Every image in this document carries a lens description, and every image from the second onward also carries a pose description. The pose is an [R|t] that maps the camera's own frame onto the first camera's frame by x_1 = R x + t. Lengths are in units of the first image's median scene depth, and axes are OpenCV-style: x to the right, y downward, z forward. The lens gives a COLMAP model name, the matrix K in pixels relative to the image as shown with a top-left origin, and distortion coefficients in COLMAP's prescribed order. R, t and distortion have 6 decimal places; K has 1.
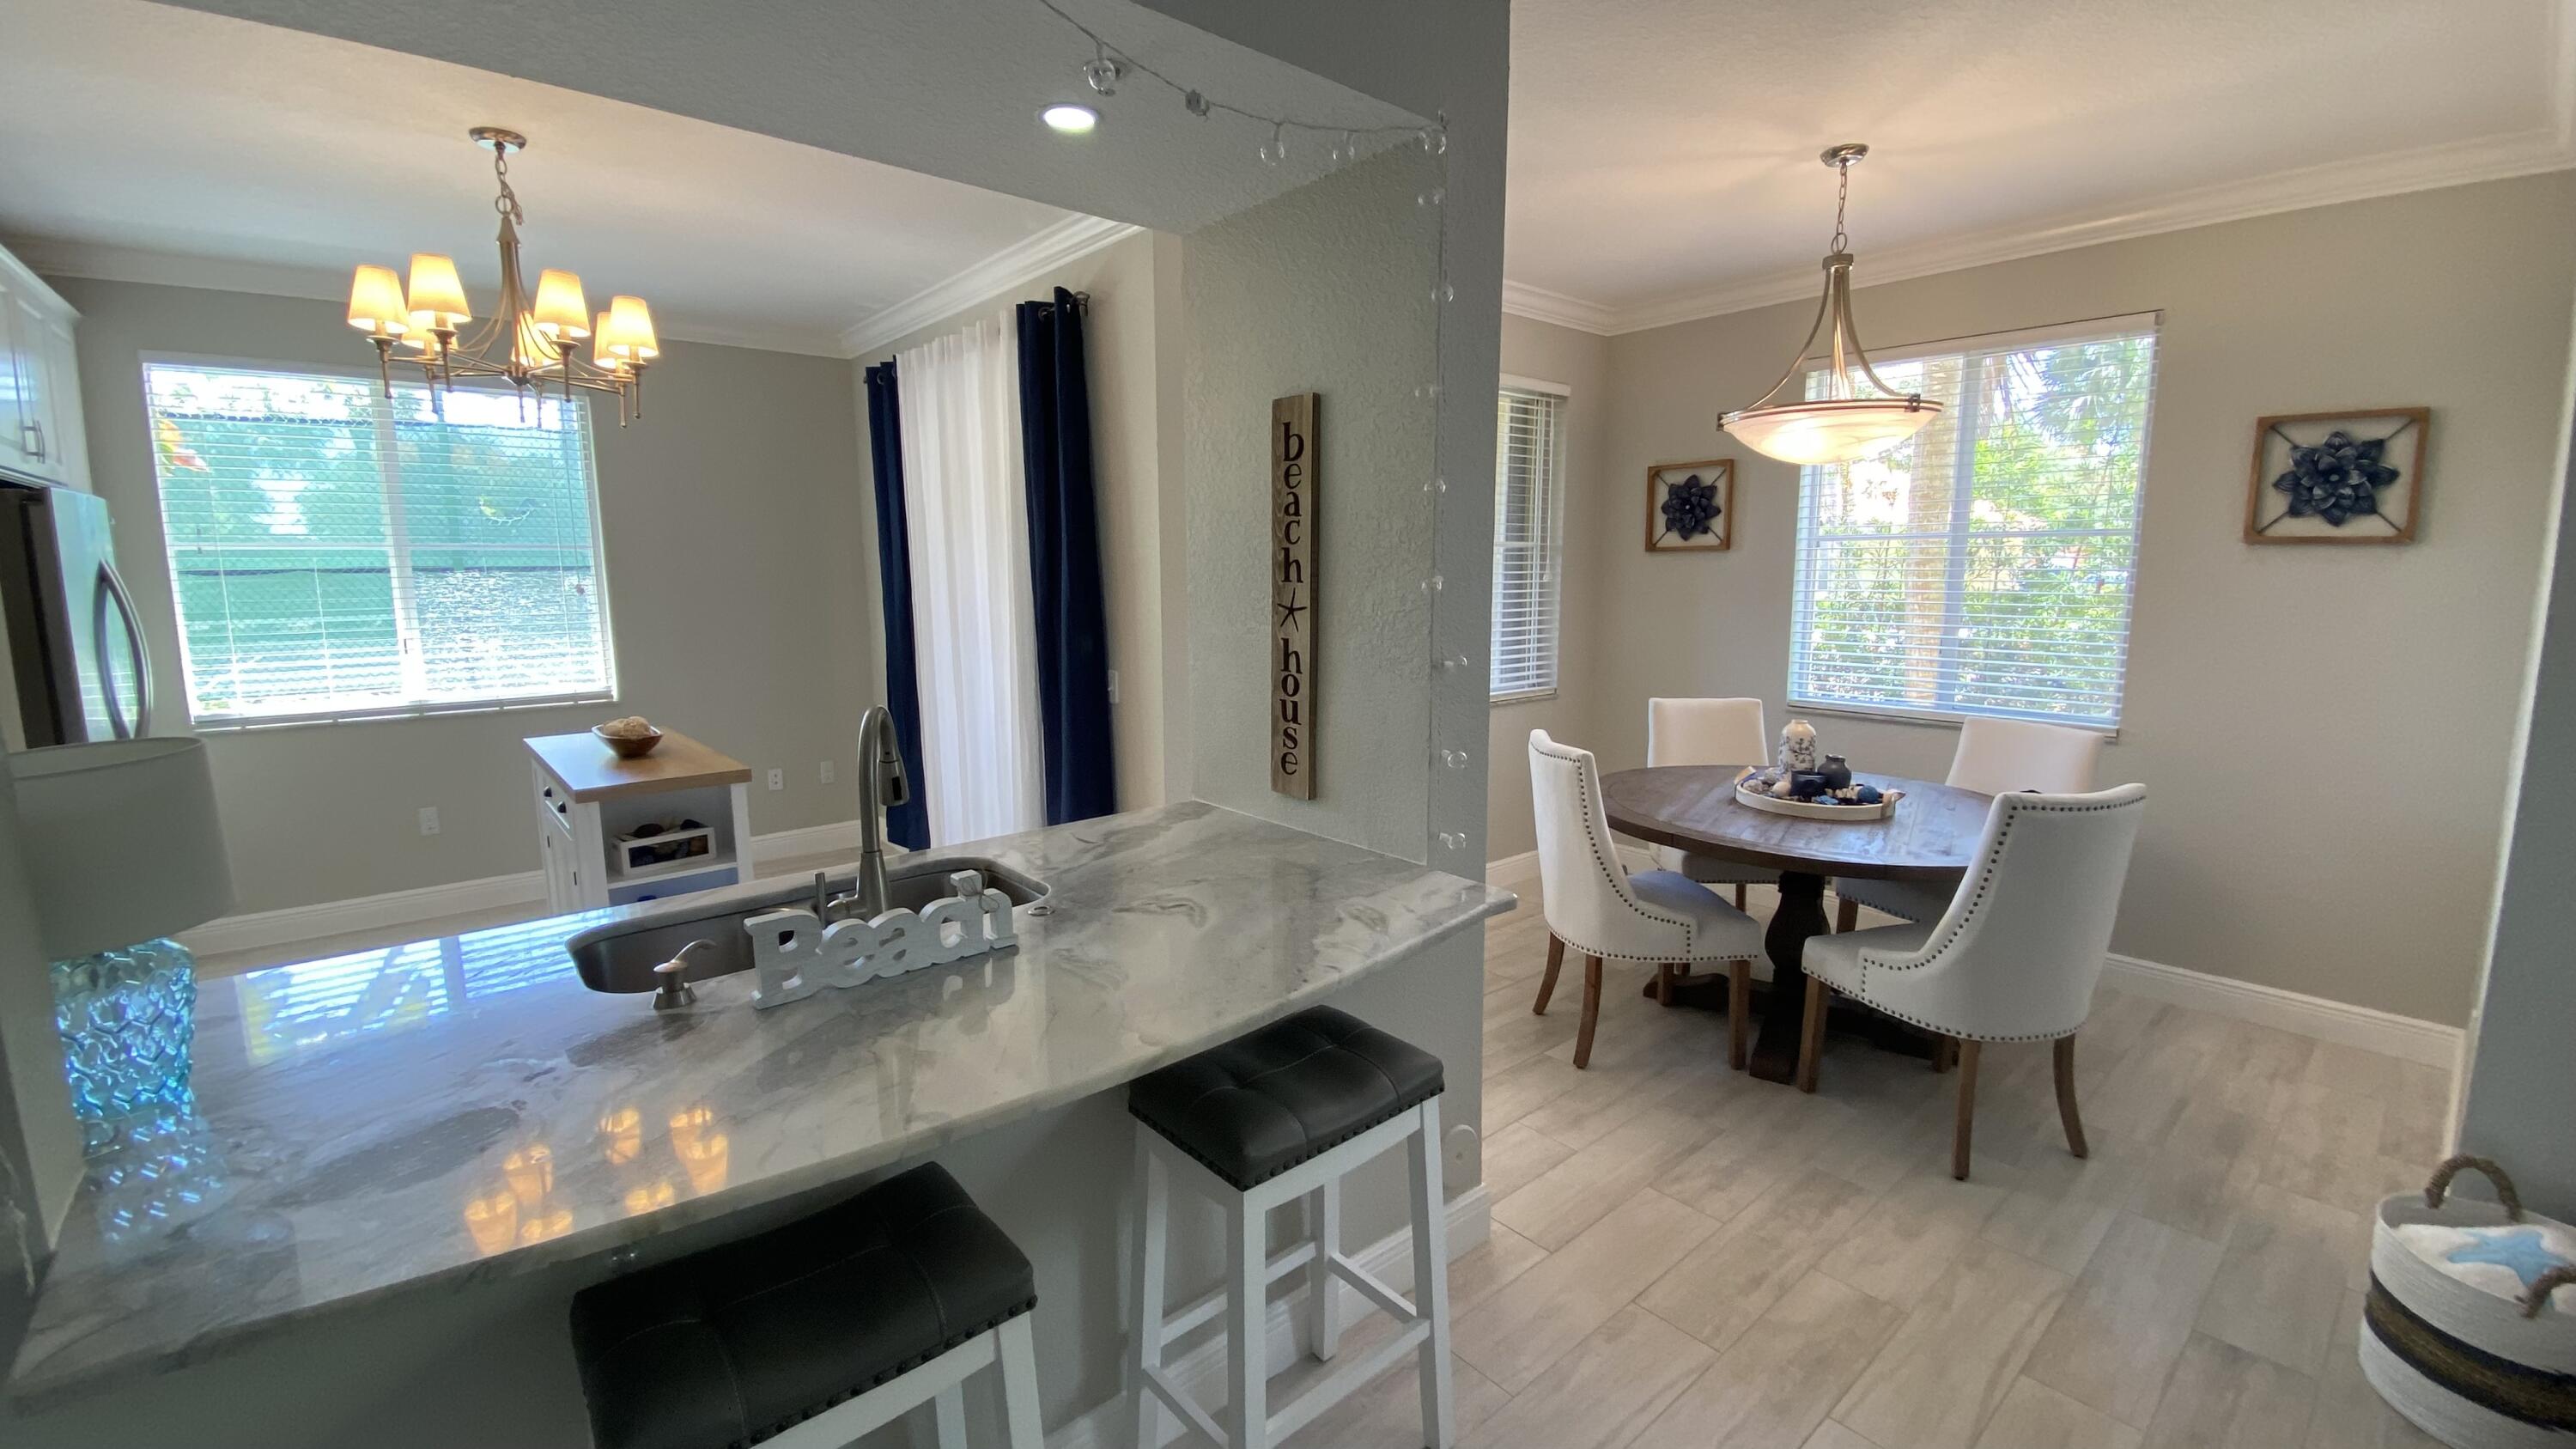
lens RADIAL K [[1042.0, 0, 1276.0], [0, 1042.0, 722.0], [0, 0, 1]] dist [0.025196, -0.027405]
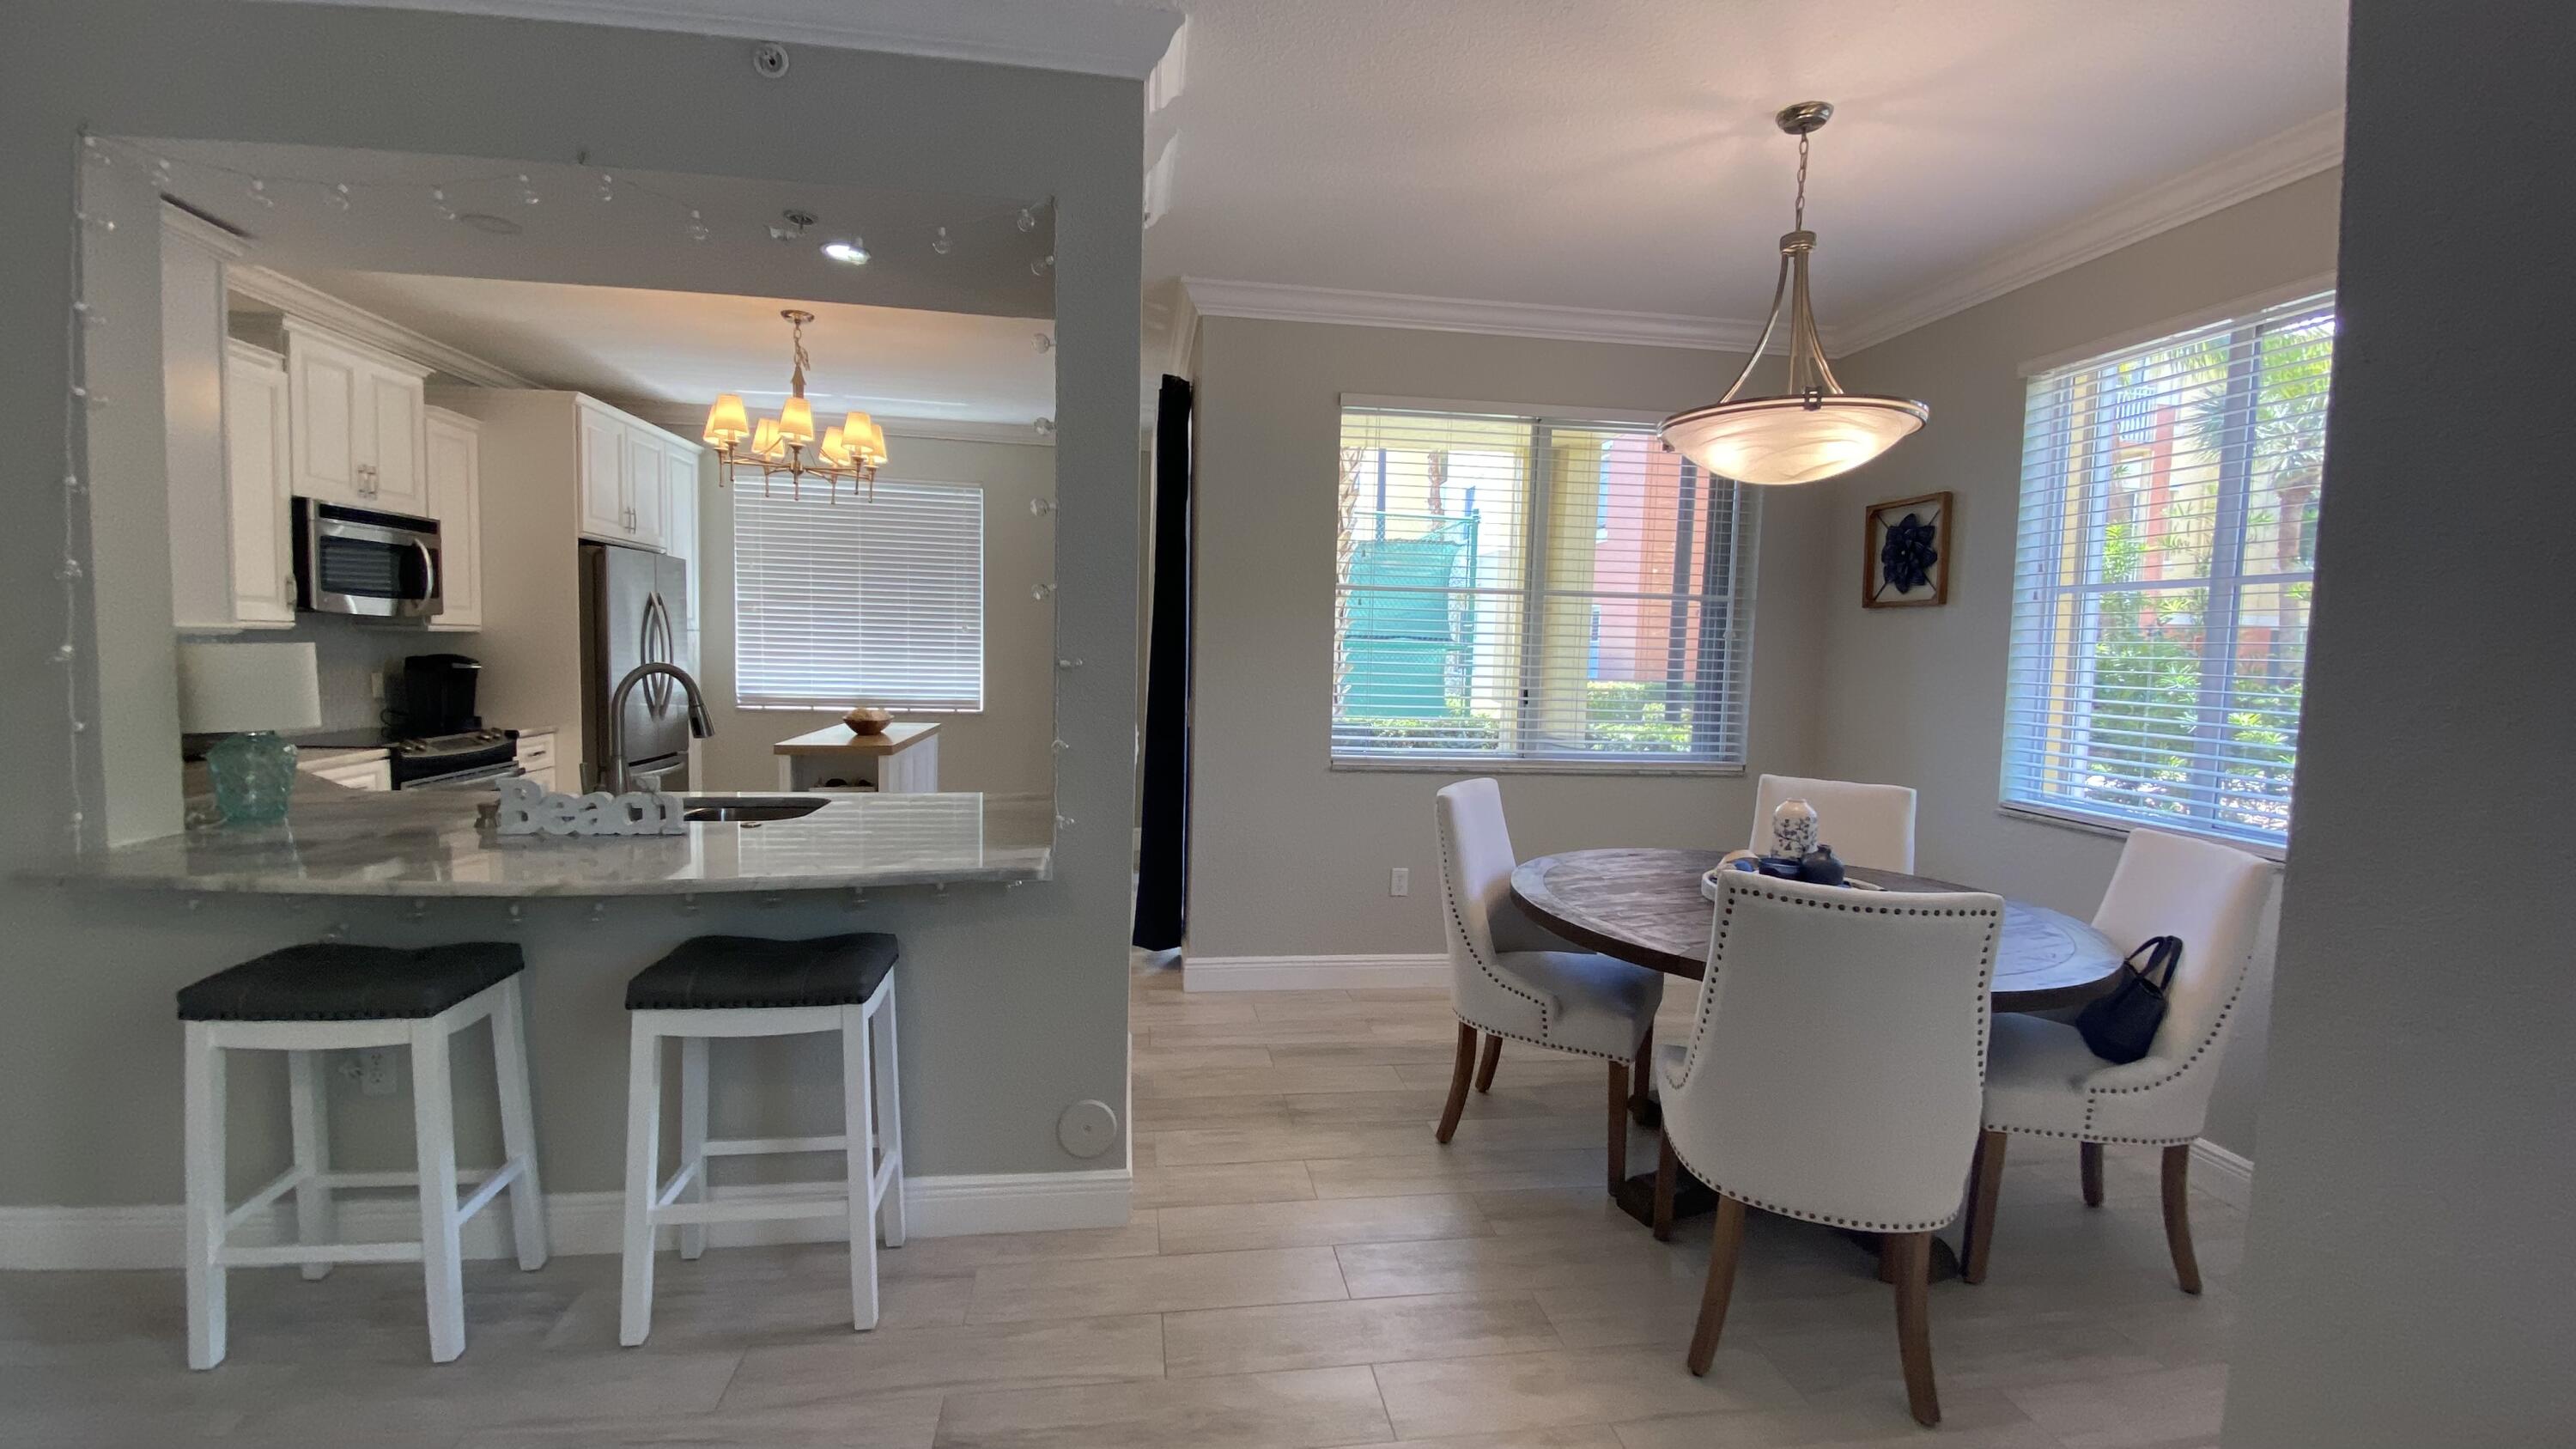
lens RADIAL K [[1021.6, 0, 1276.8], [0, 1021.6, 724.5], [0, 0, 1]] dist [0.022552, -0.026000]
pose [[0.849789, 0.070034, -0.522450, 0.631556], [-0.108454, 0.993159, -0.043273, 0.022579], [0.515846, 0.093435, 0.851571, 0.126144]]
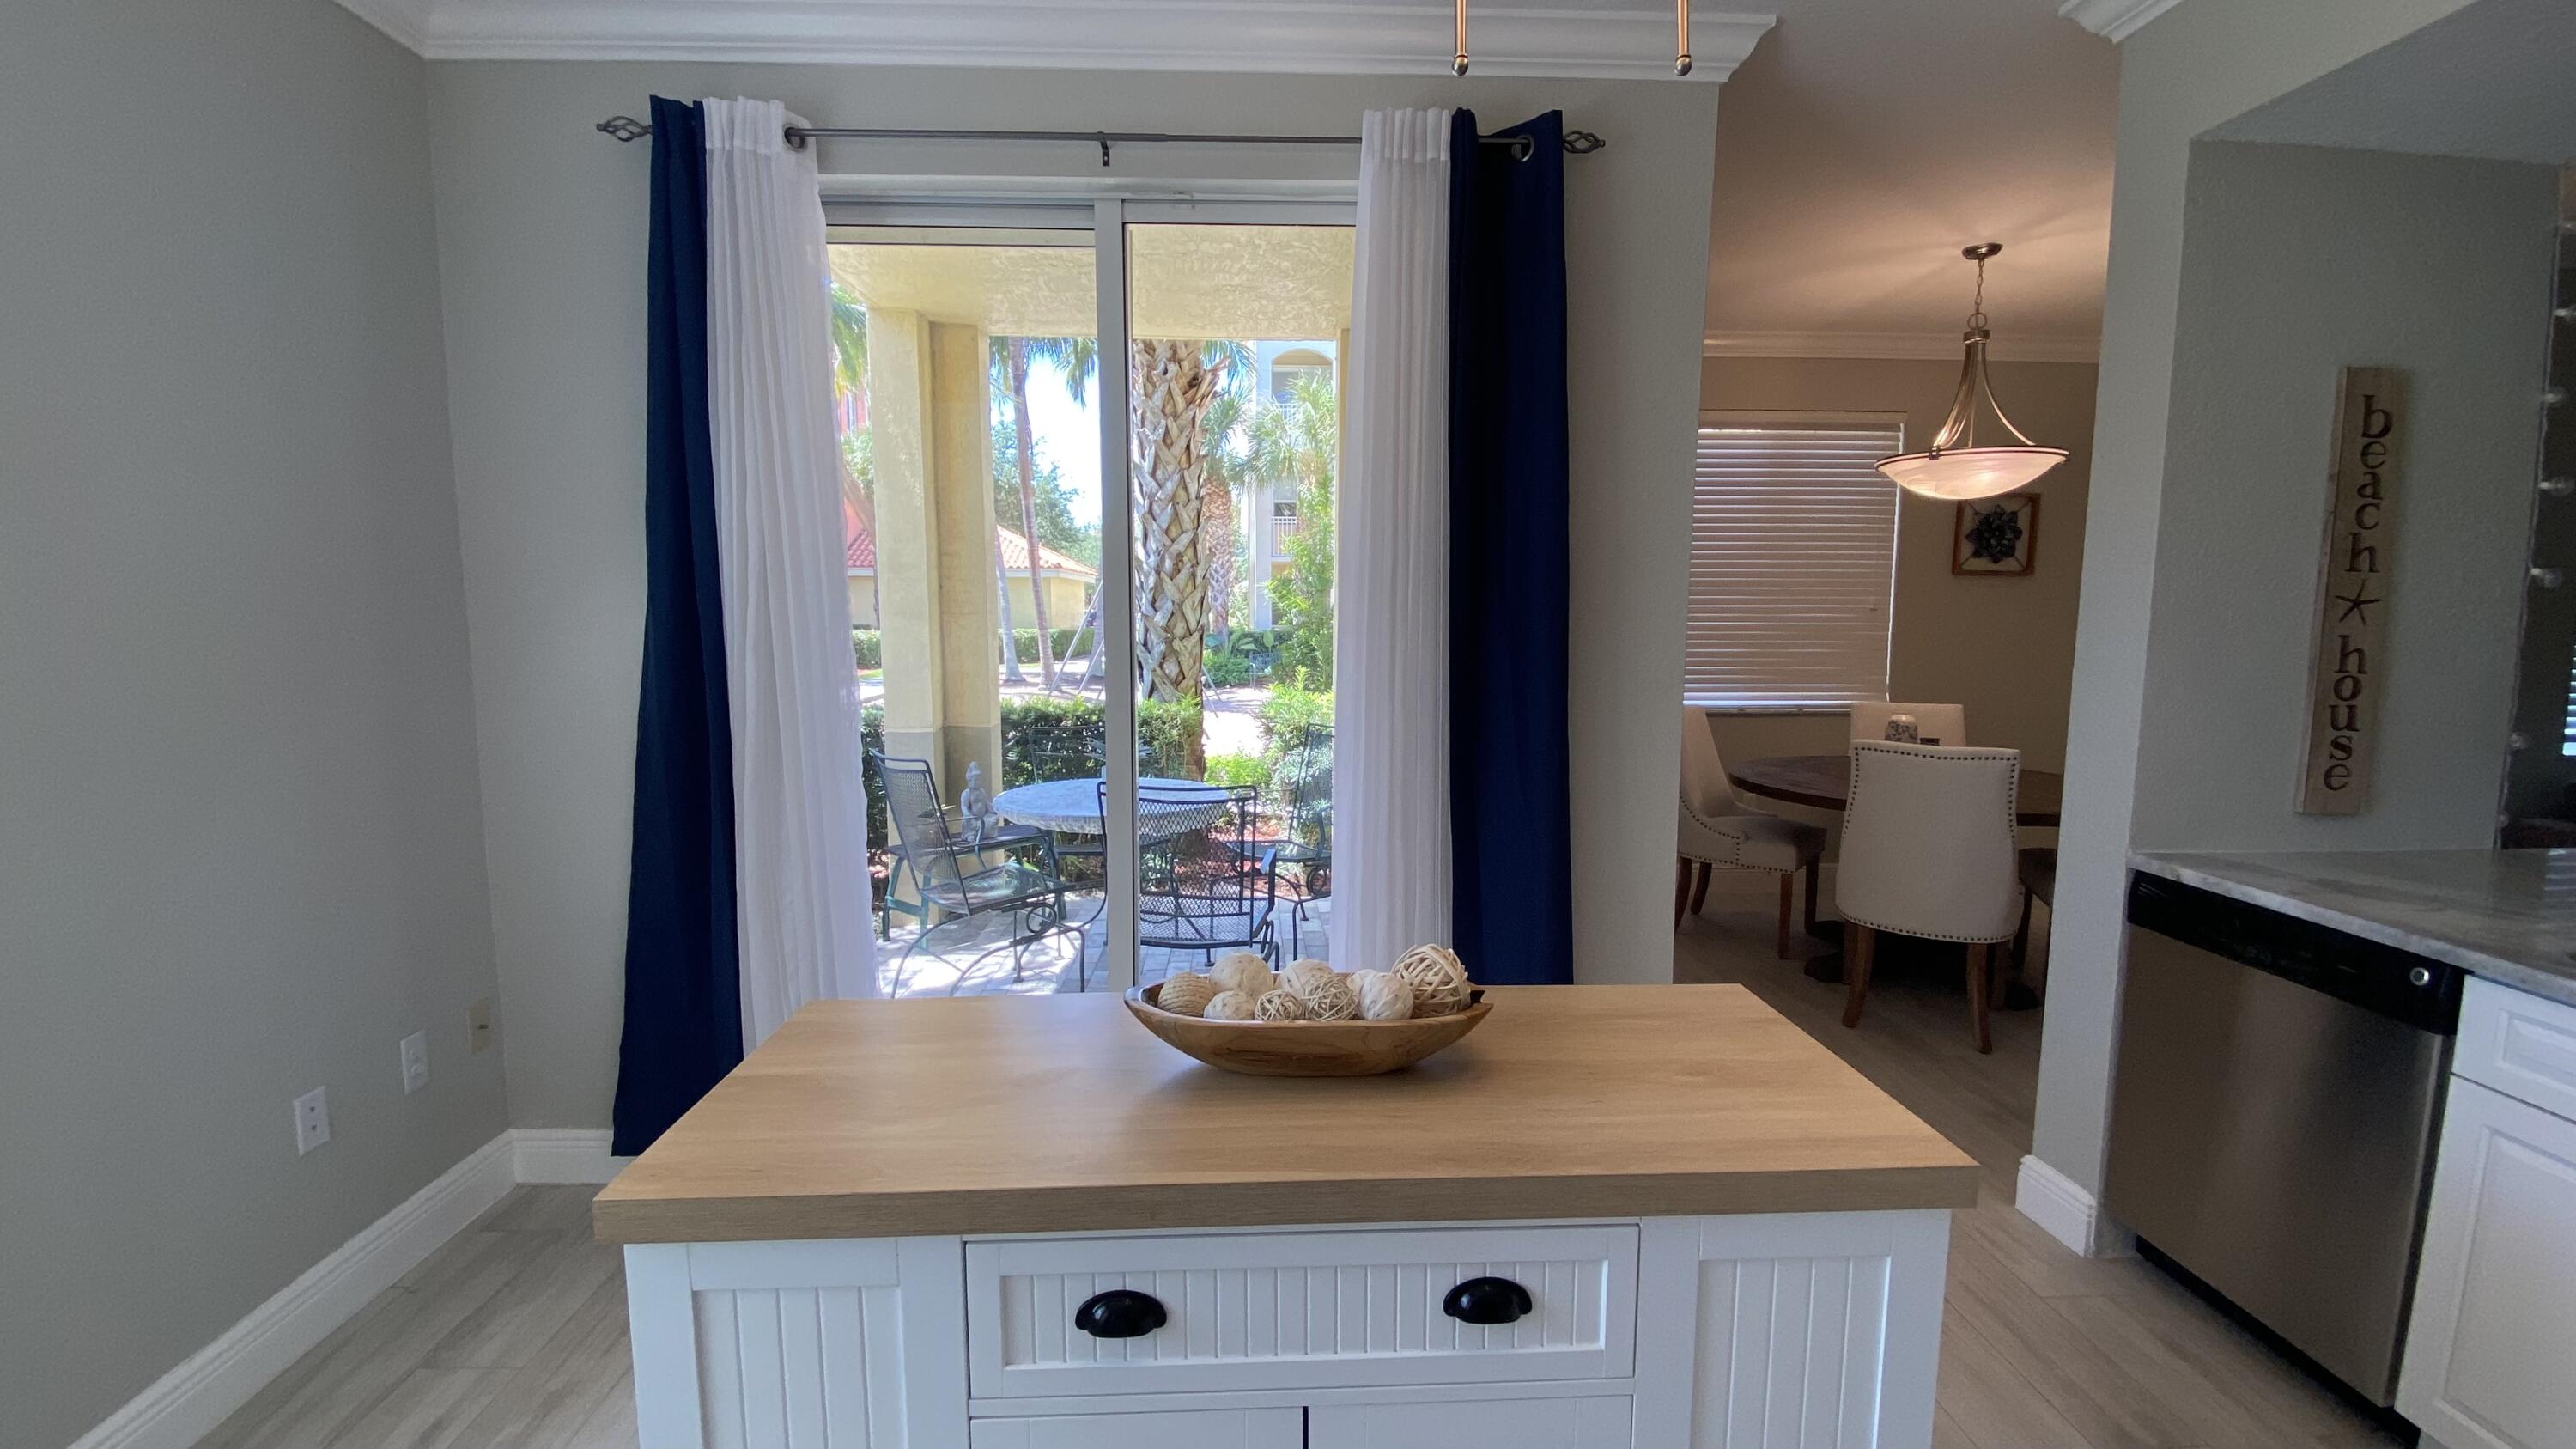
lens RADIAL K [[1036.3, 0, 1288.0], [0, 1036.3, 724.5], [0, 0, 1]] dist [-0.000056, -0.017149]
pose [[0.622747, -0.081160, 0.778203, -0.947694], [0.111562, 0.993654, 0.014354, -0.090955], [-0.774429, 0.077879, 0.627849, 0.897865]]
